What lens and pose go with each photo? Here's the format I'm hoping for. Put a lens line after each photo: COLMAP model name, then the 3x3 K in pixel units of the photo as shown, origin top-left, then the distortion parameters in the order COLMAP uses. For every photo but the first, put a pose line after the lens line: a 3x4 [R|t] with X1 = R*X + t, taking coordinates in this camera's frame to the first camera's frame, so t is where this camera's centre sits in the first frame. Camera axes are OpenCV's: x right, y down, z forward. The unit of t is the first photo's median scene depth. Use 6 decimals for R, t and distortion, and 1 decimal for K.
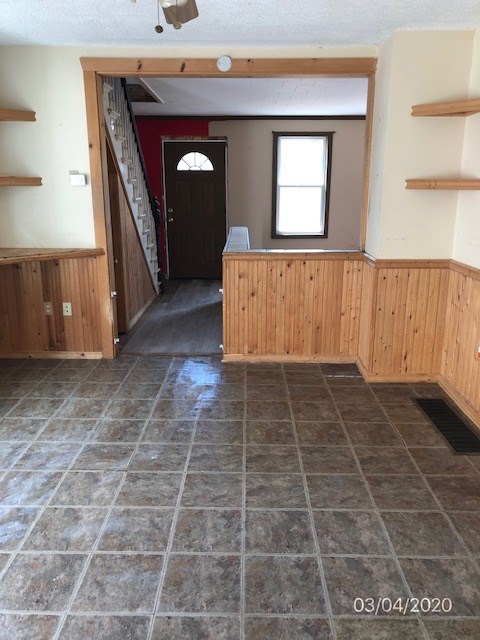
lens RADIAL K [[516.2, 0, 239.3], [0, 516.2, 303.5], [0, 0, 1]] dist [0.094173, -0.106465]
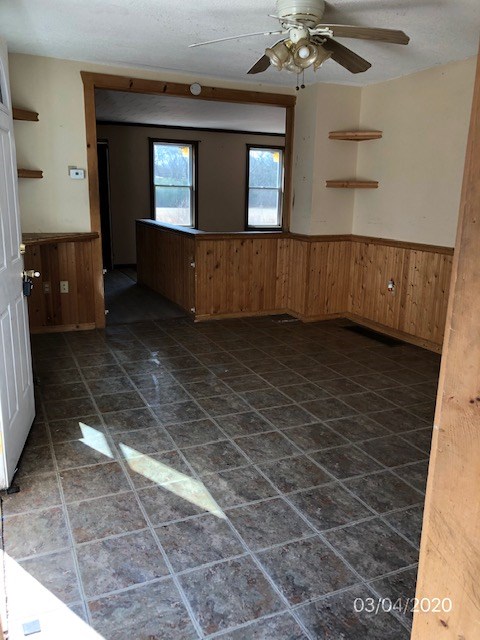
lens RADIAL K [[516.2, 0, 239.3], [0, 516.2, 303.5], [0, 0, 1]] dist [0.094173, -0.106465]
pose [[0.905128, -0.074098, 0.418632, -0.516379], [0.077414, 0.996958, 0.009083, 0.073614], [-0.418031, 0.024186, 0.908111, -0.219247]]
